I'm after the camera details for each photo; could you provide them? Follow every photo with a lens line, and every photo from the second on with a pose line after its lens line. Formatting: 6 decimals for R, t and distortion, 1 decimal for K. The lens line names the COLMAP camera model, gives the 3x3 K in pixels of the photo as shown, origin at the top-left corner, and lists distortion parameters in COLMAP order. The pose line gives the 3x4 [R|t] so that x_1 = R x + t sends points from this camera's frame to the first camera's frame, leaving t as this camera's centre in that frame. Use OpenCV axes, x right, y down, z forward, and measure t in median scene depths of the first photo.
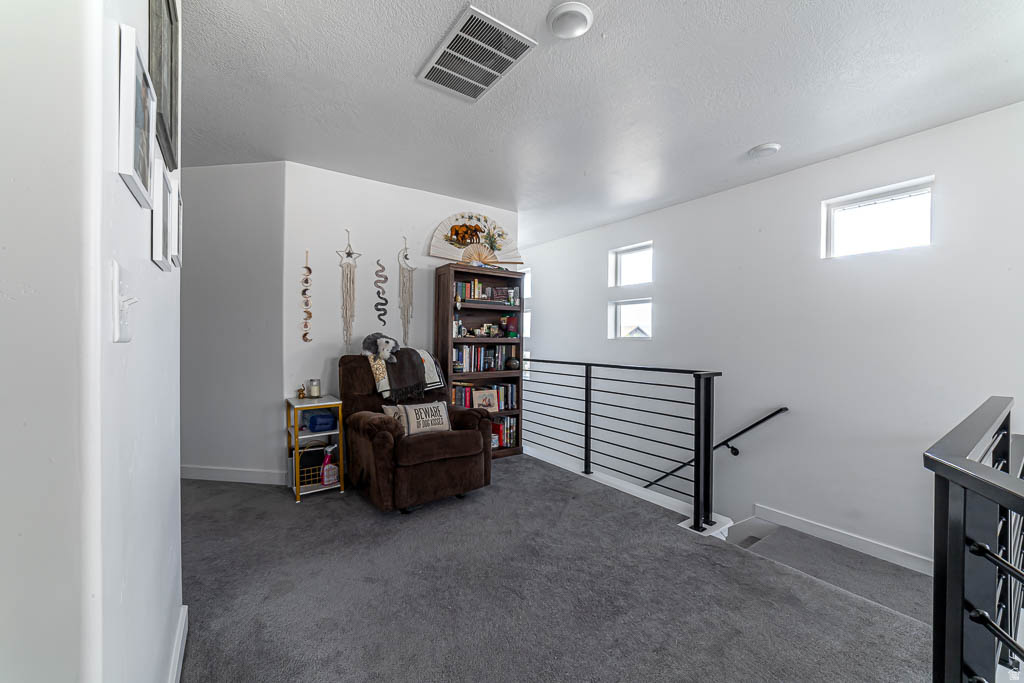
lens RADIAL K [[394.4, 0, 512.0], [0, 394.4, 341.5], [0, 0, 1]] dist [-0.000554, 0.000007]
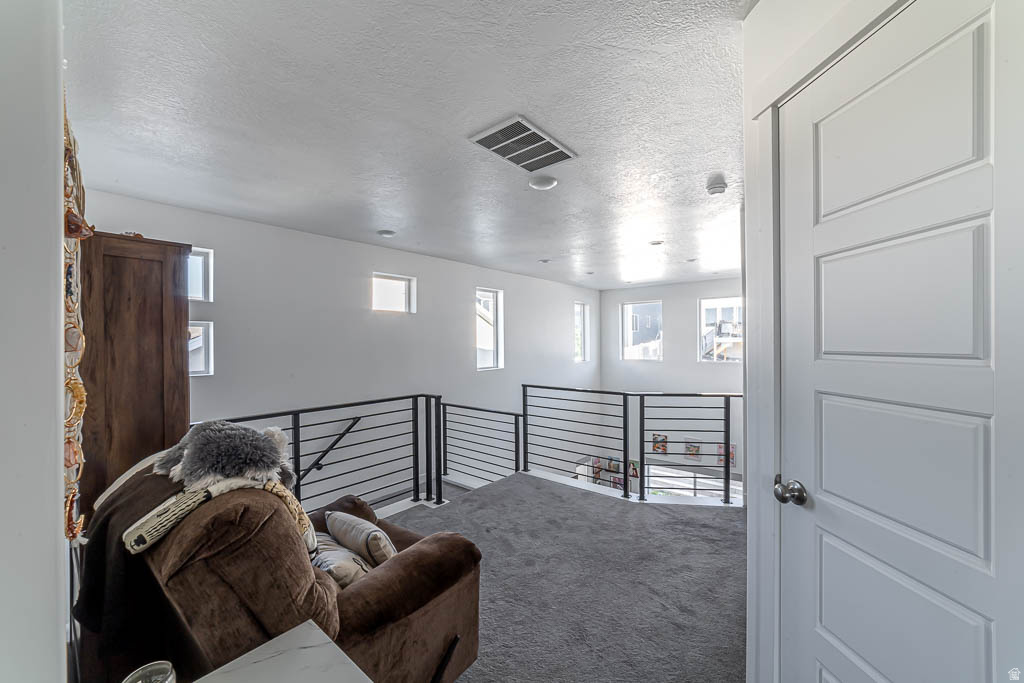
lens RADIAL K [[394.4, 0, 512.0], [0, 394.4, 341.5], [0, 0, 1]] dist [-0.000554, 0.000007]
pose [[-0.242593, -0.010503, 0.970071, -1.053339], [0.002230, 0.999933, 0.011384, -0.147468], [-0.970126, 0.004925, -0.242554, 1.161226]]
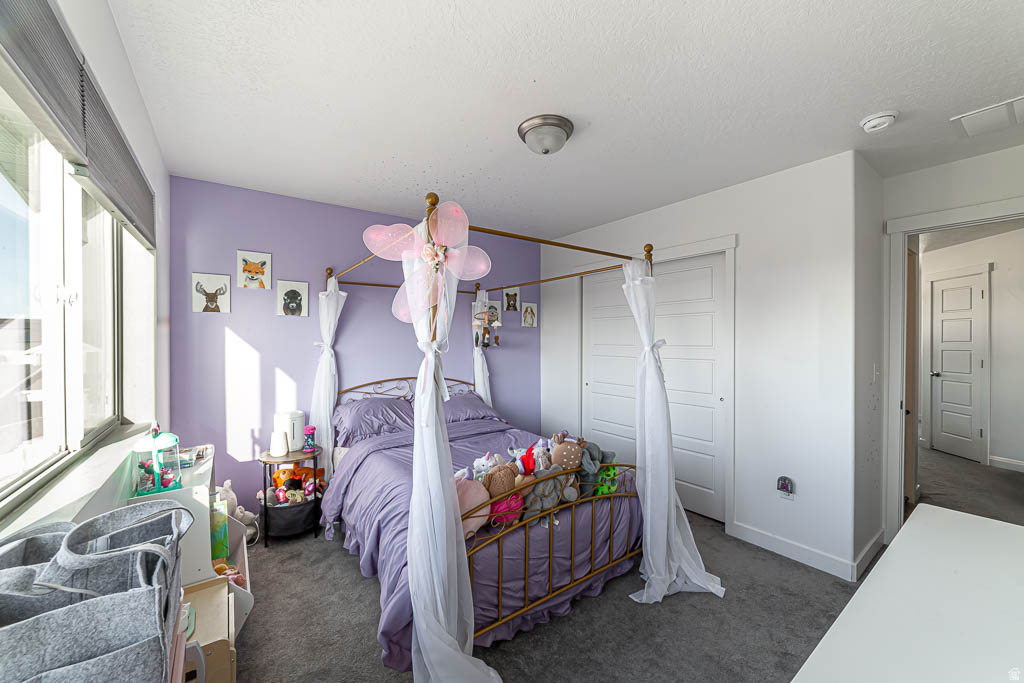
lens RADIAL K [[394.4, 0, 512.0], [0, 394.4, 341.5], [0, 0, 1]] dist [-0.000554, 0.000007]
pose [[-0.006127, -0.012528, 0.999903, -3.048401], [0.004320, 0.999912, 0.012554, -0.168681], [-0.999972, 0.004397, -0.006072, 3.294662]]
